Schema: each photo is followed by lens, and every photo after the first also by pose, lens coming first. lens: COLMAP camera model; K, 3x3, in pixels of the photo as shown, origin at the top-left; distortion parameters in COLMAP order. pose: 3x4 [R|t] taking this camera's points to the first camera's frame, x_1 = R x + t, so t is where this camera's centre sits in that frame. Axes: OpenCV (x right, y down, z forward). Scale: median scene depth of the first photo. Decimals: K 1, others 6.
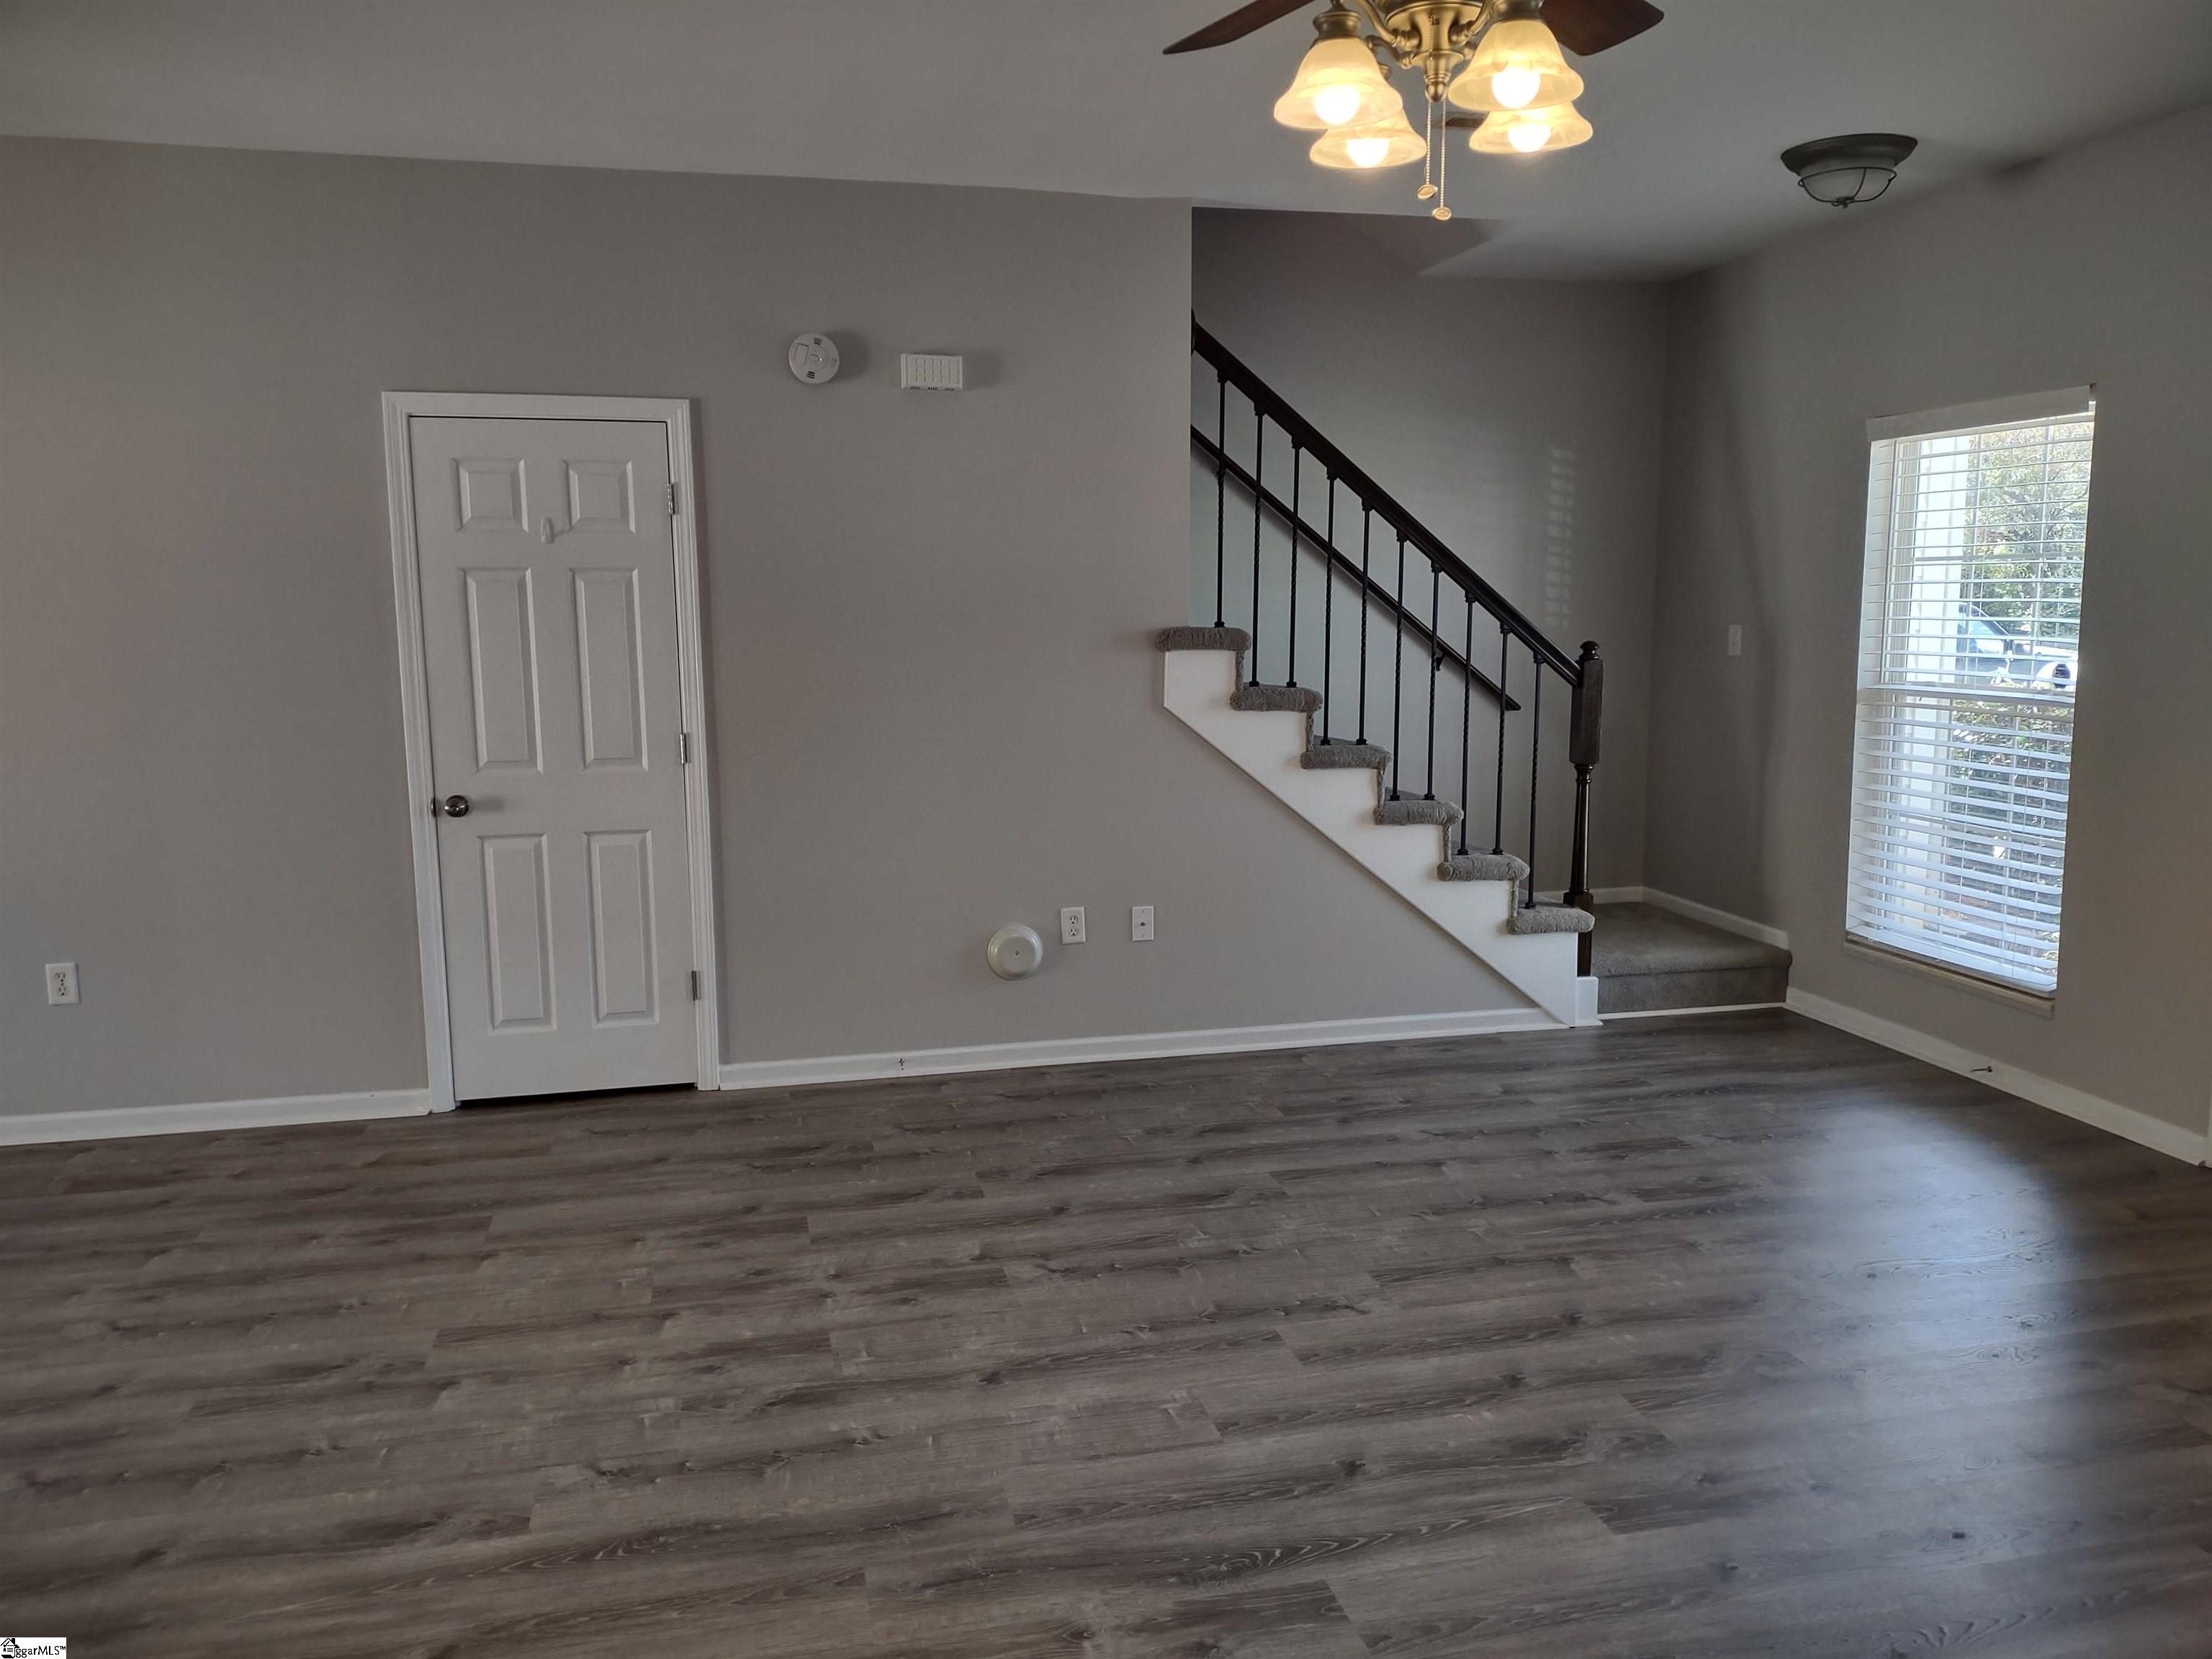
lens RADIAL K [[1653.6, 0, 1107.6], [0, 1653.6, 825.6], [0, 0, 1]] dist [-0.007136, -0.004461]
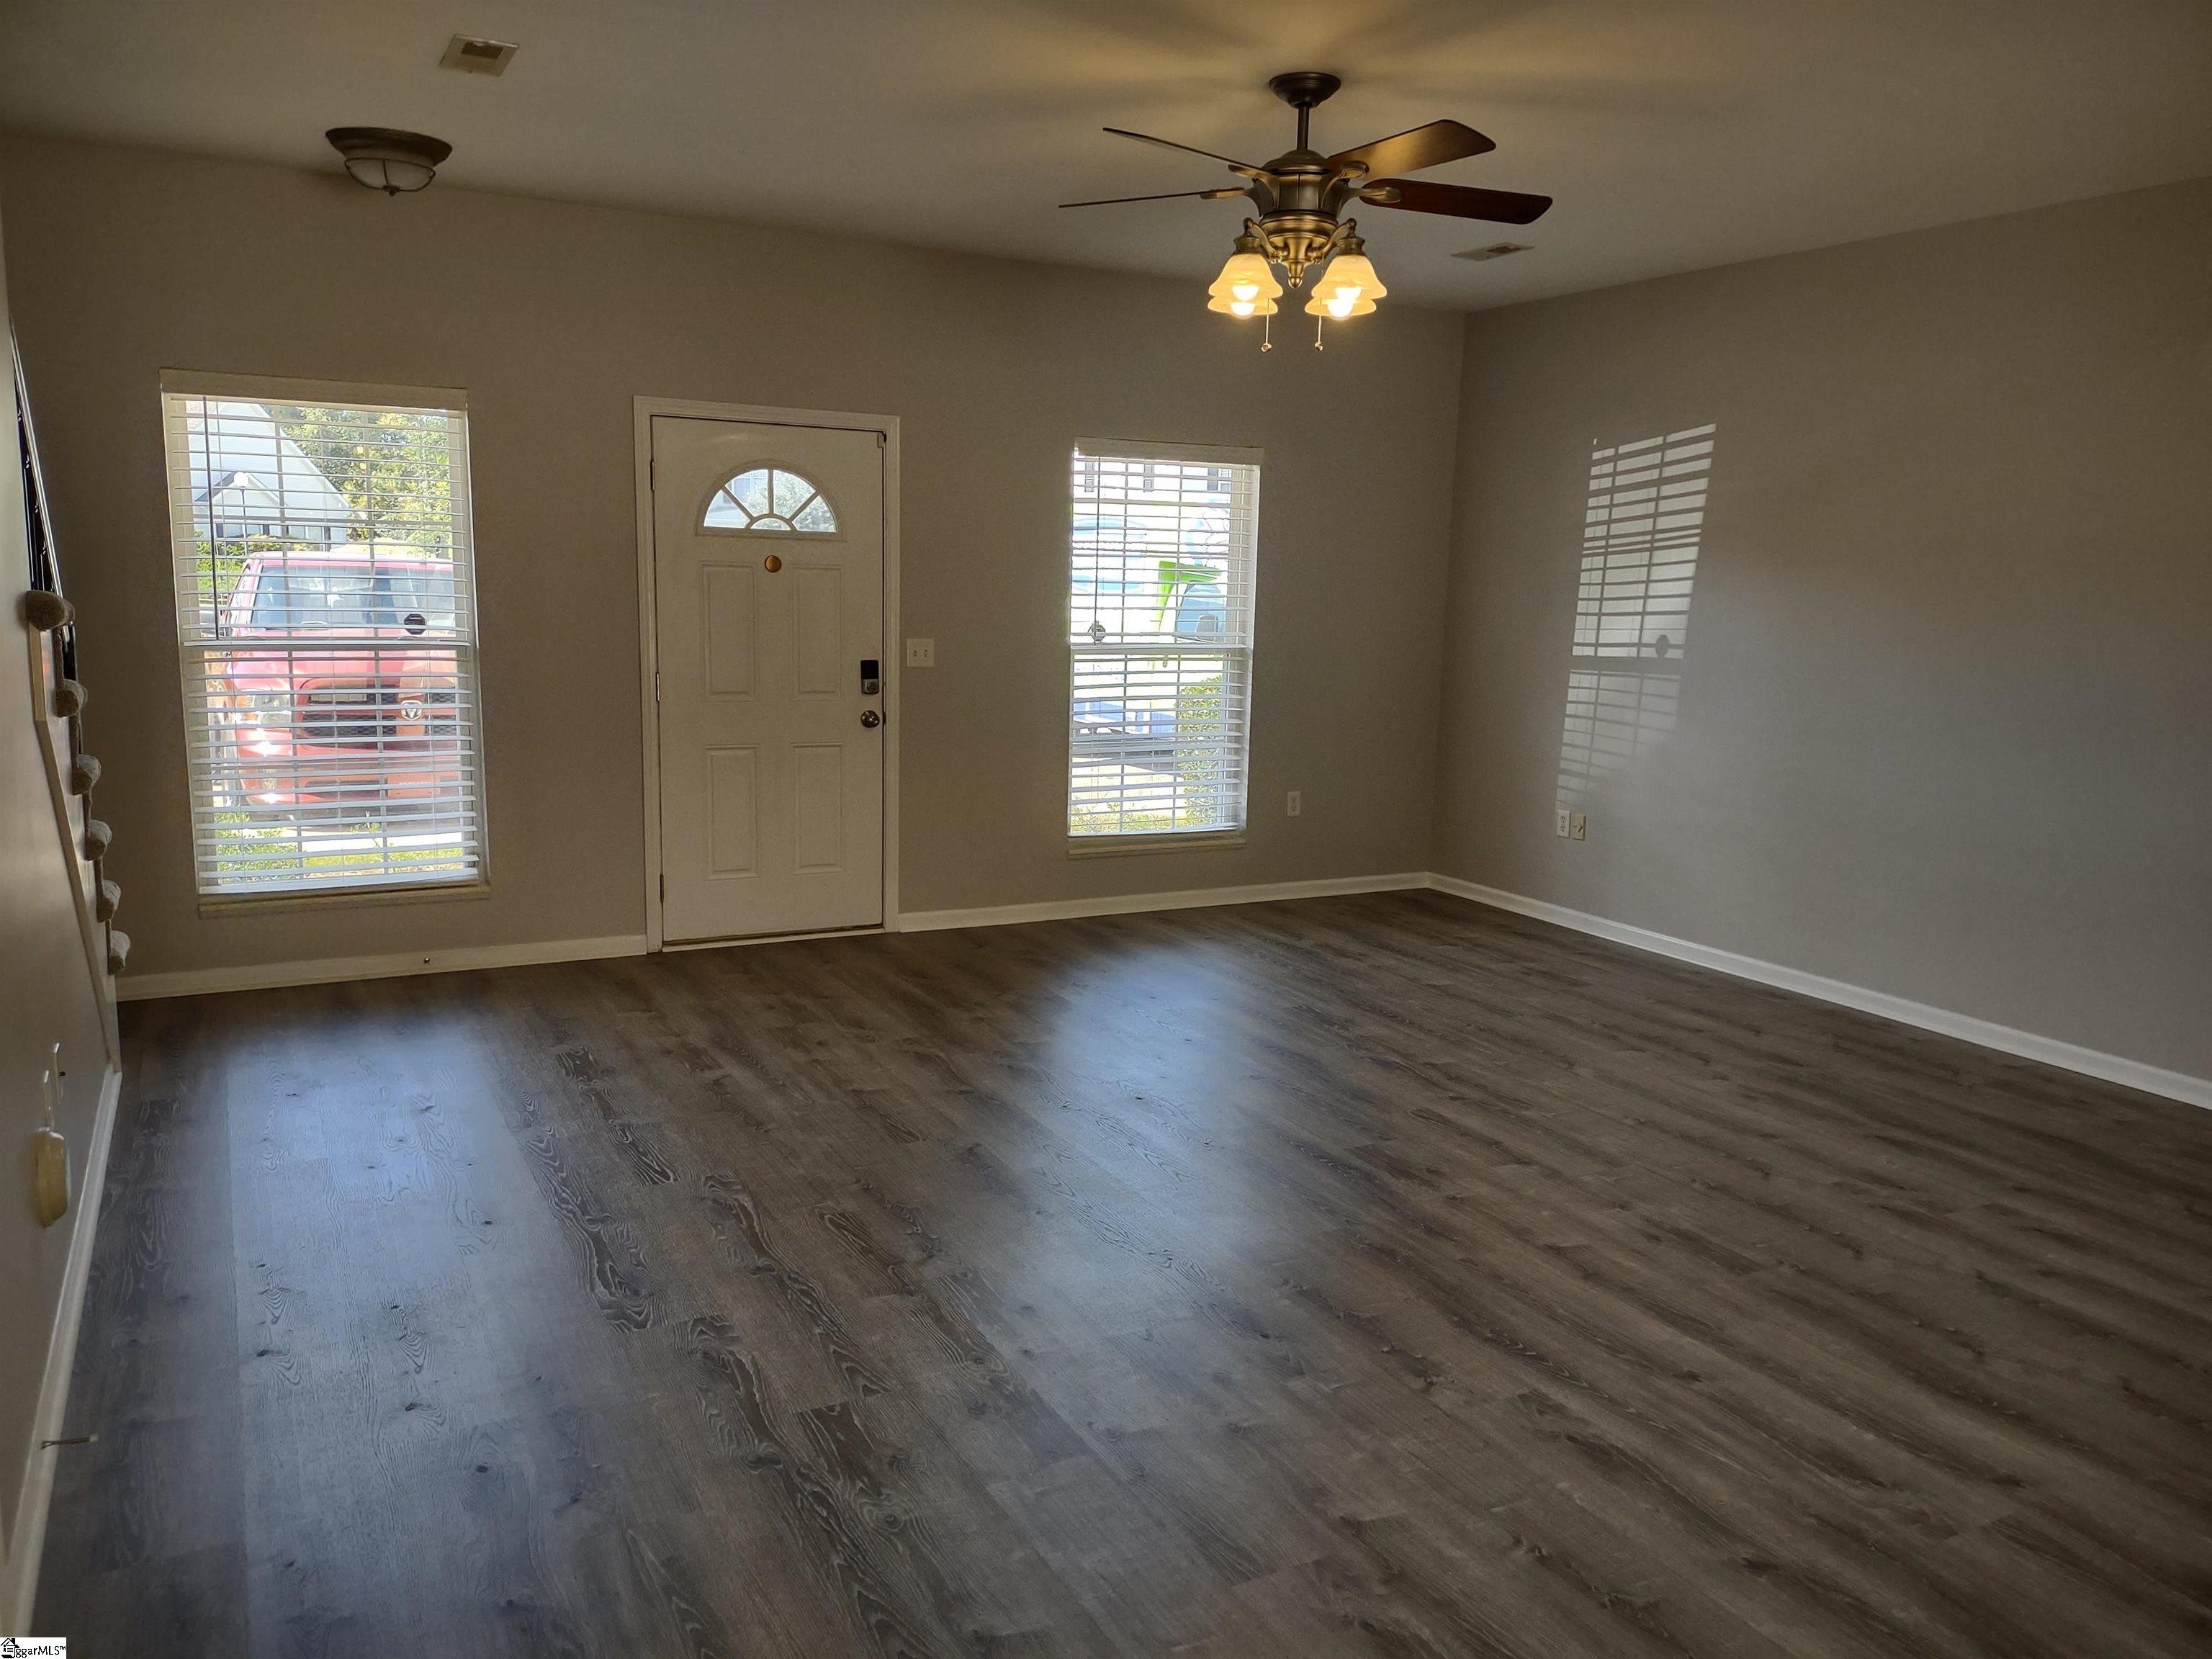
lens RADIAL K [[1653.6, 0, 1107.6], [0, 1653.6, 825.6], [0, 0, 1]] dist [-0.007136, -0.004461]
pose [[-0.248459, -0.153231, 0.956446, -0.949562], [0.114793, 0.975792, 0.186151, -0.149492], [-0.961816, 0.156044, -0.224855, 1.065924]]
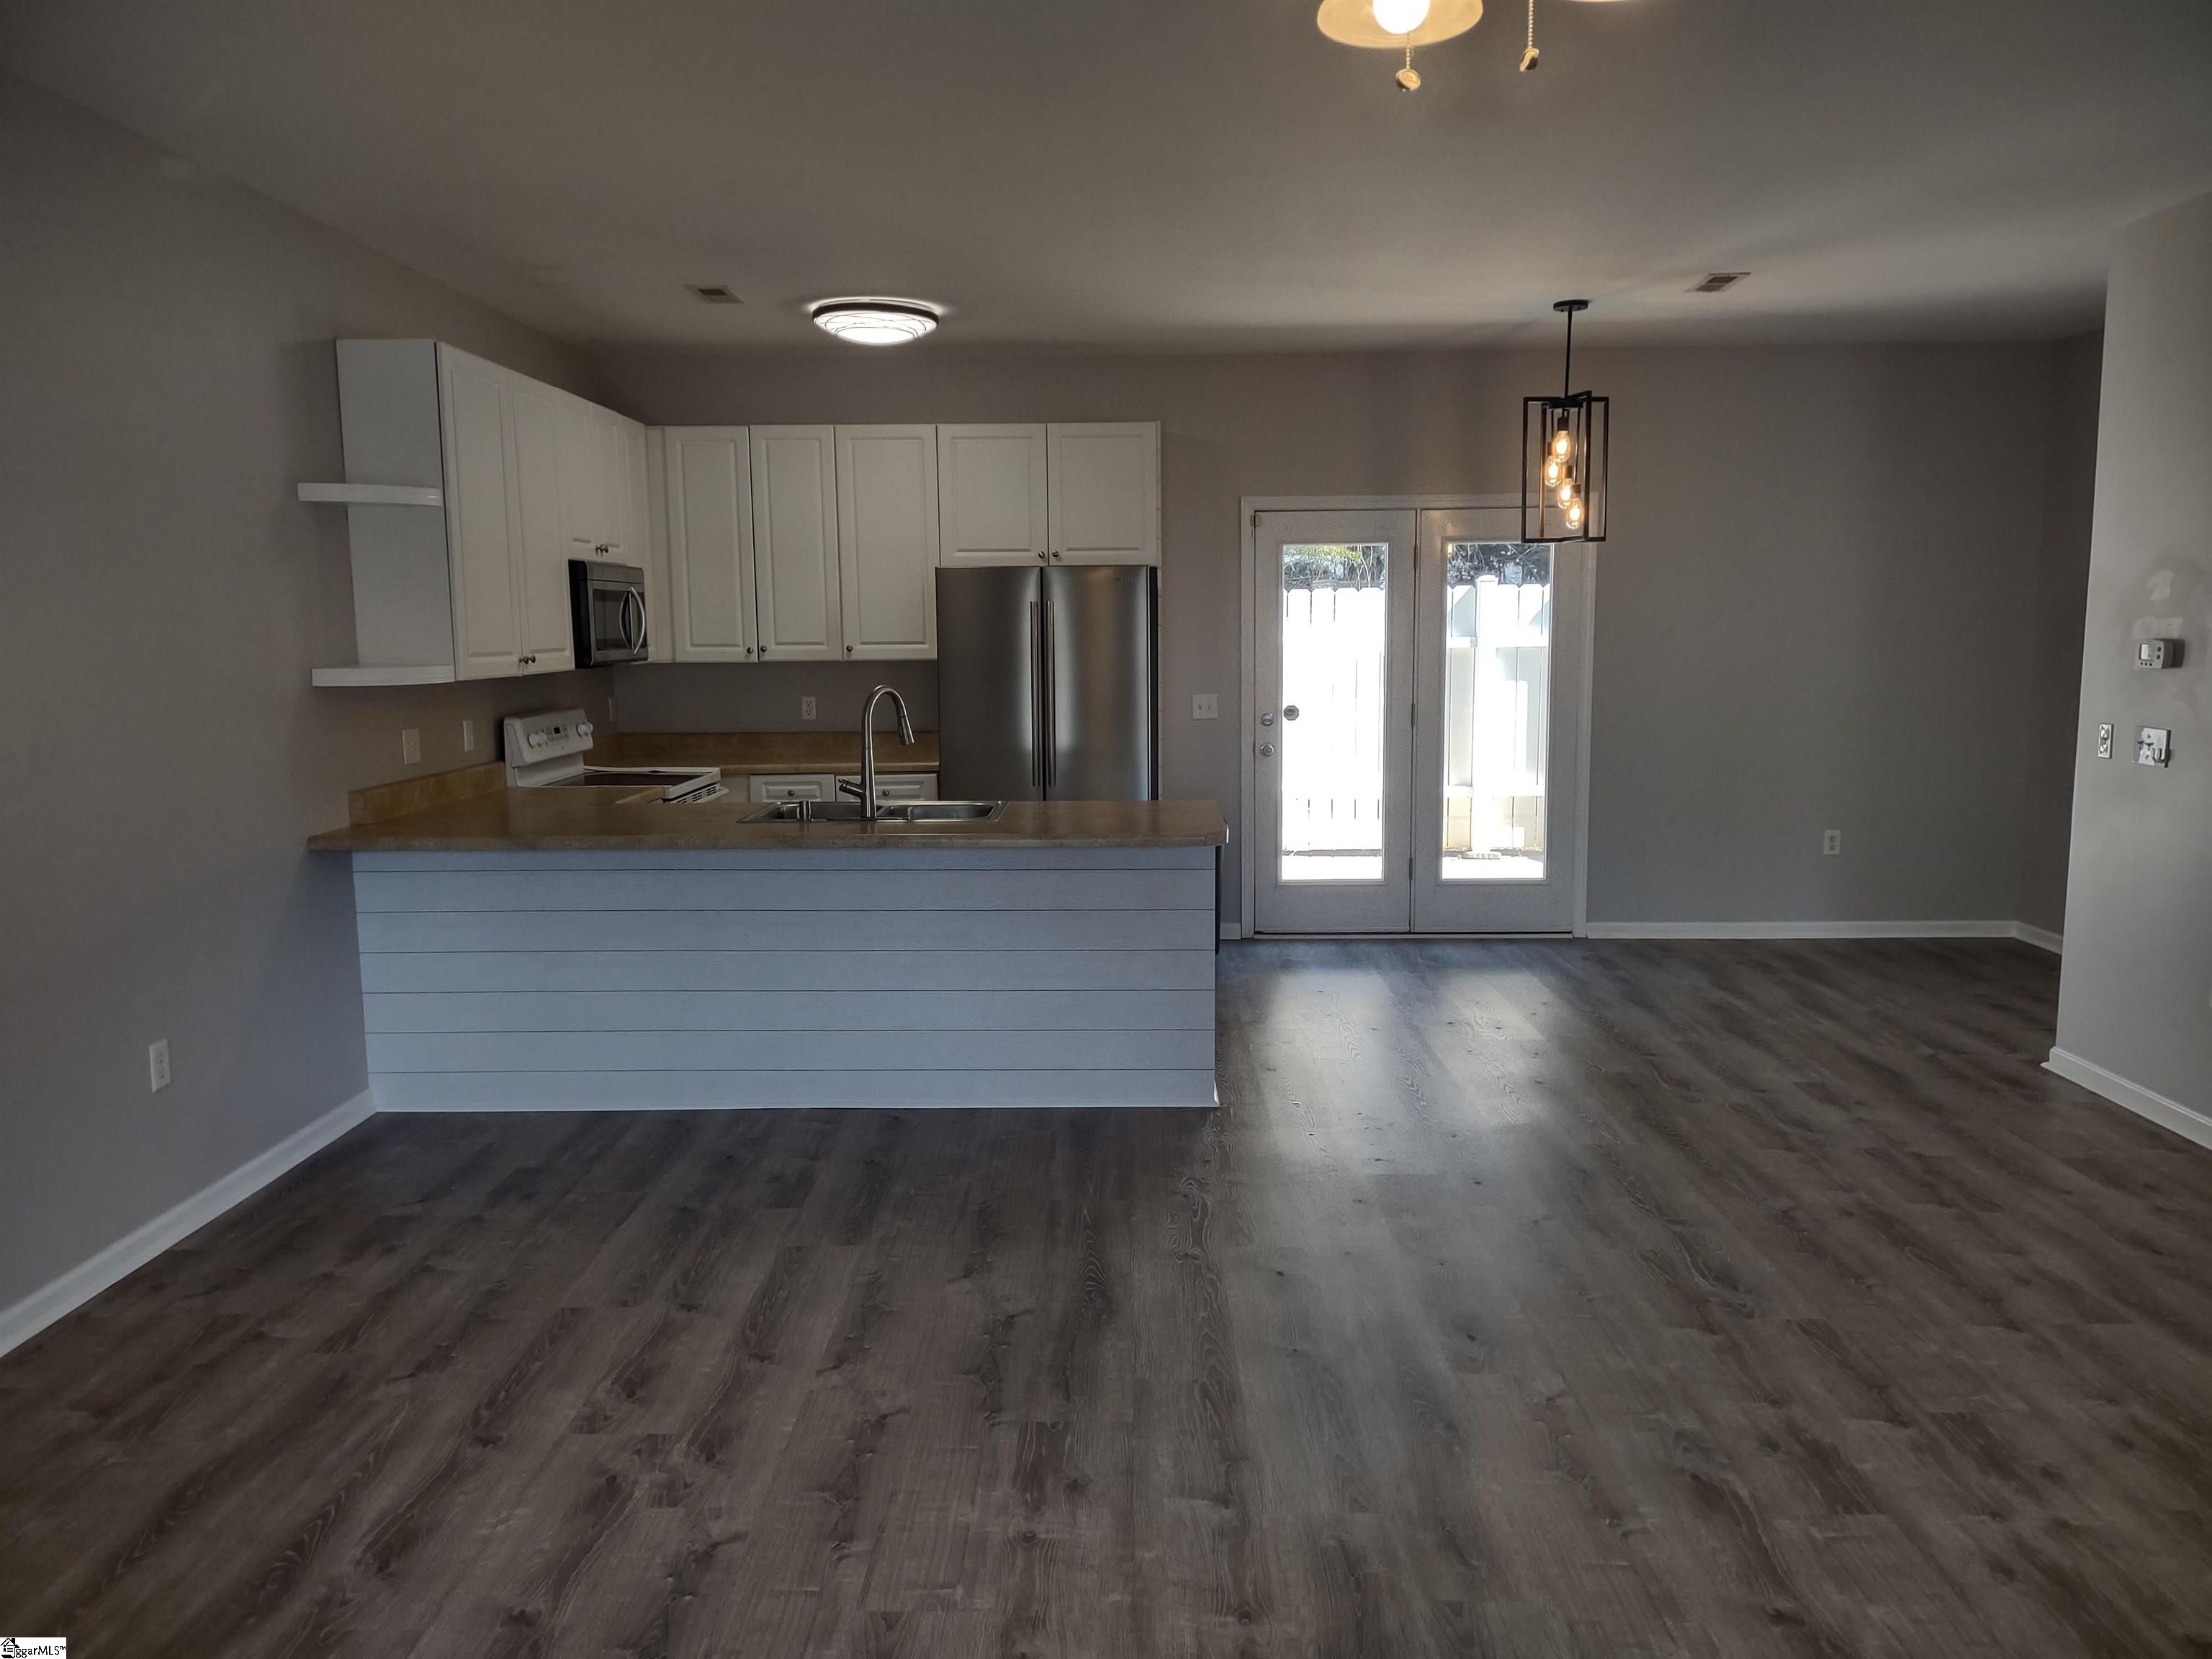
lens RADIAL K [[1648.1, 0, 1106.0], [0, 1648.1, 829.5], [0, 0, 1]] dist [-0.004083, -0.008101]
pose [[-0.250795, 0.131531, -0.959063, 0.604206], [-0.124601, 0.978099, 0.166725, -0.102621], [0.959988, 0.161314, -0.228914, 0.690894]]
